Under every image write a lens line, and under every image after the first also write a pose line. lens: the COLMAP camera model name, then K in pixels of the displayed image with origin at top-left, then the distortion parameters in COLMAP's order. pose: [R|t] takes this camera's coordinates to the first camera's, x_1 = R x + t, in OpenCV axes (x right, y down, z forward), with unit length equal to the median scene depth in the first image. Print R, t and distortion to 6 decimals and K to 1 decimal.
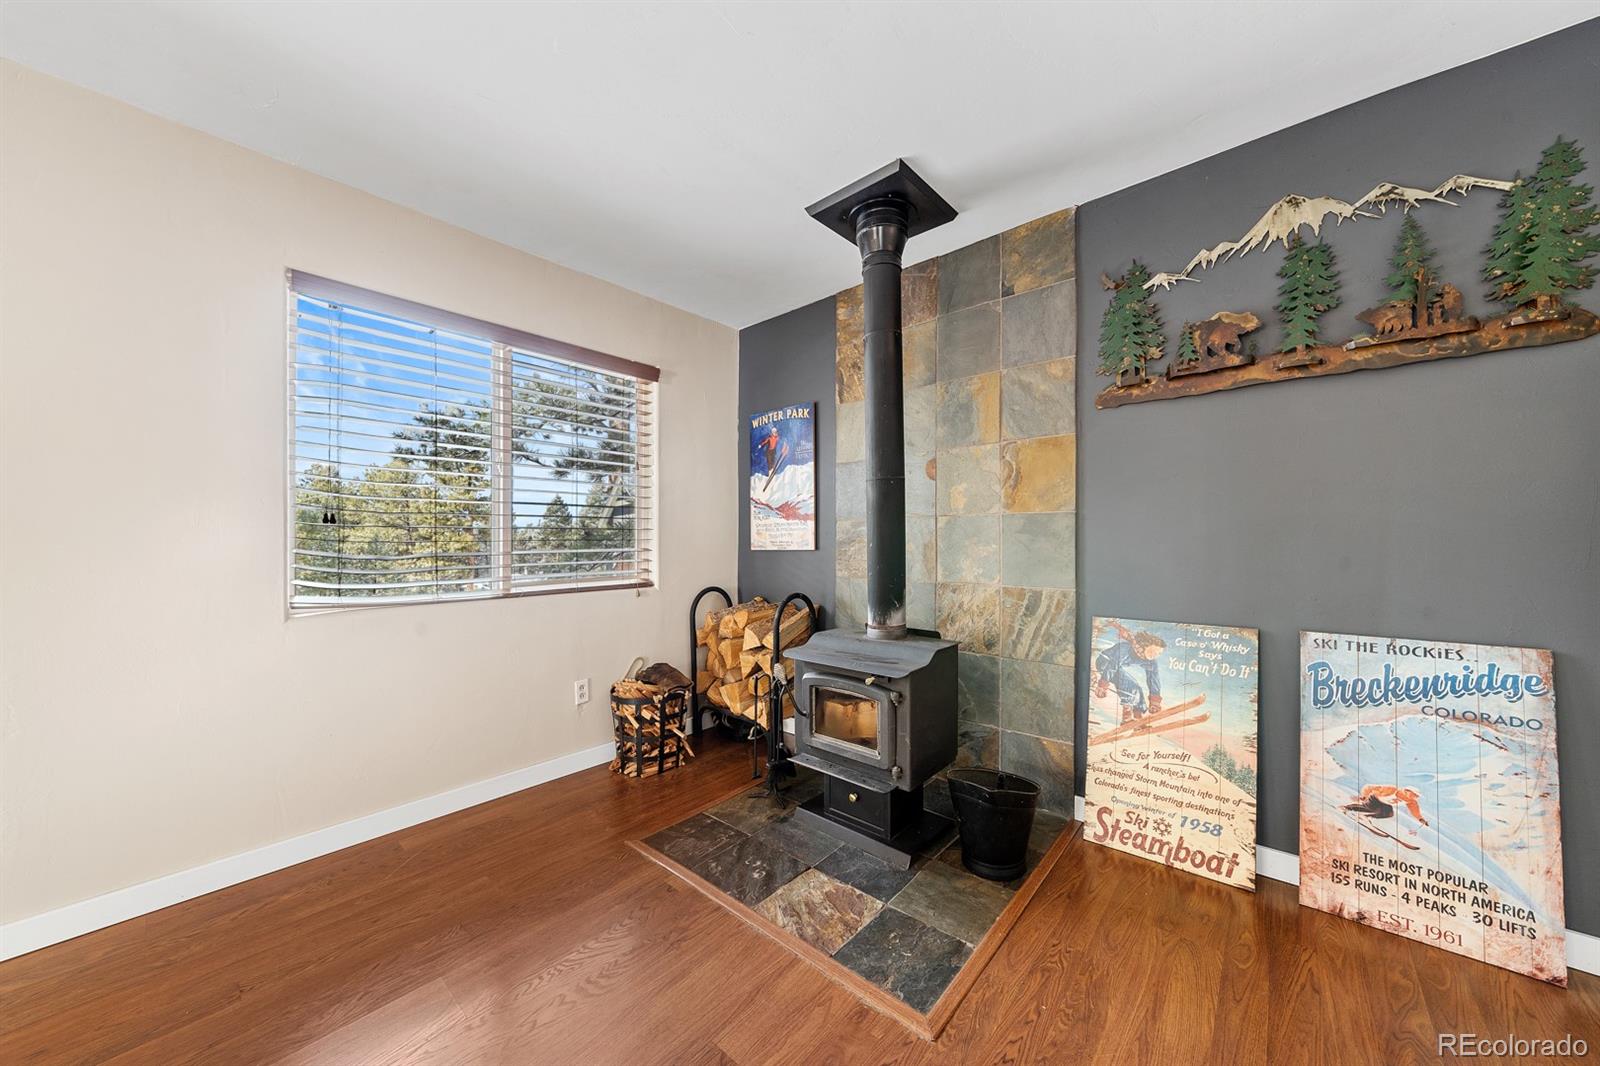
lens RADIAL K [[552.9, 0, 797.6], [0, 552.9, 541.6], [0, 0, 1]] dist [-0.006293, -0.000145]
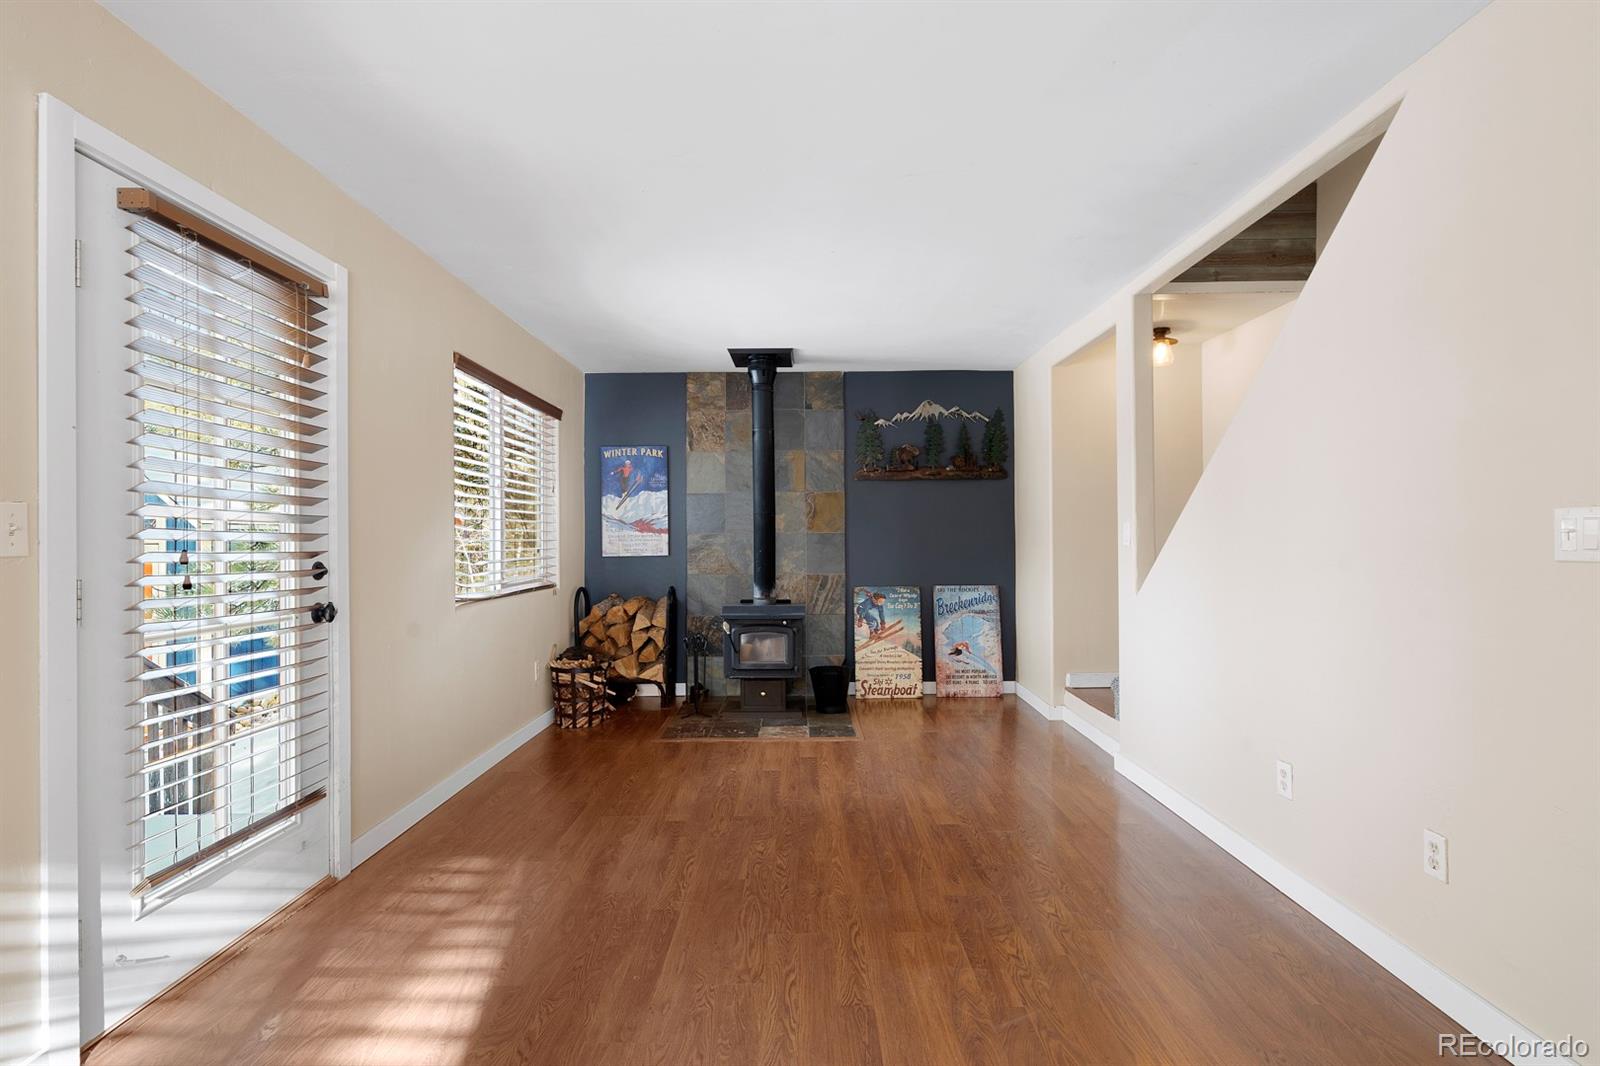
lens RADIAL K [[736.1, 0, 801.3], [0, 736.1, 536.2], [0, 0, 1]] dist [0.000306, 0.000006]
pose [[0.748409, 0.004353, 0.663223, -1.360161], [0.004107, 0.999929, -0.011198, -0.015085], [-0.663225, 0.011105, 0.748338, -0.841217]]
